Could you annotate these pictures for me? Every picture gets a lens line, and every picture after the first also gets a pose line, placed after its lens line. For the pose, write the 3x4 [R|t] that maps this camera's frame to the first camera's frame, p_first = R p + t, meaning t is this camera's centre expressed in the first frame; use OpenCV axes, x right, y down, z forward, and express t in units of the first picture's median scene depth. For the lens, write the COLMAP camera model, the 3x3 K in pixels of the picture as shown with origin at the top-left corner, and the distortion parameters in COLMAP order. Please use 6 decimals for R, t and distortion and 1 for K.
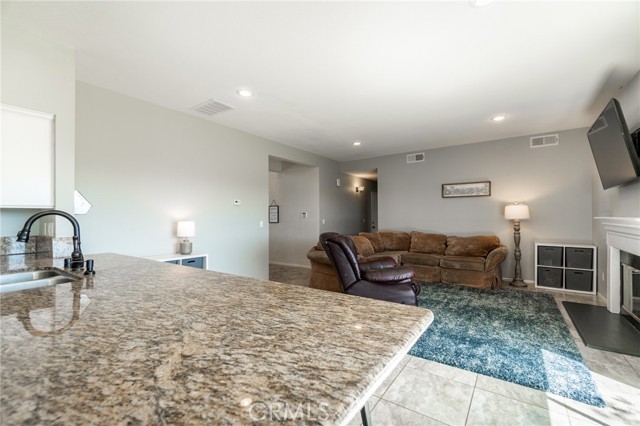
lens RADIAL K [[275.8, 0, 315.2], [0, 275.8, 218.0], [0, 0, 1]] dist [-0.000521, 0.002878]
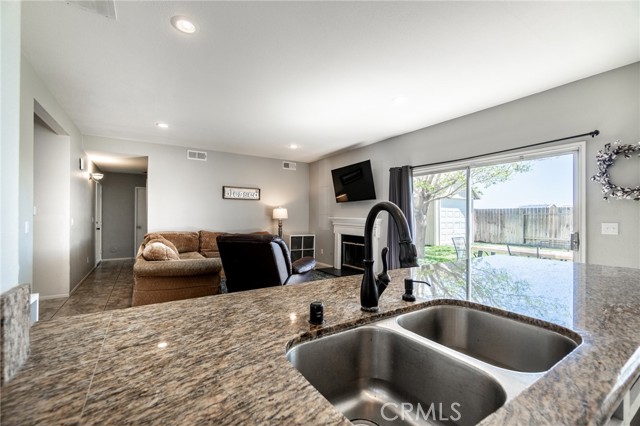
lens RADIAL K [[275.8, 0, 316.9], [0, 275.8, 214.3], [0, 0, 1]] dist [-0.000521, 0.002878]
pose [[0.353626, 0.017689, 0.935220, -0.501095], [-0.005176, 0.999843, -0.016954, 0.005043], [-0.935373, 0.001154, 0.353662, 0.330737]]
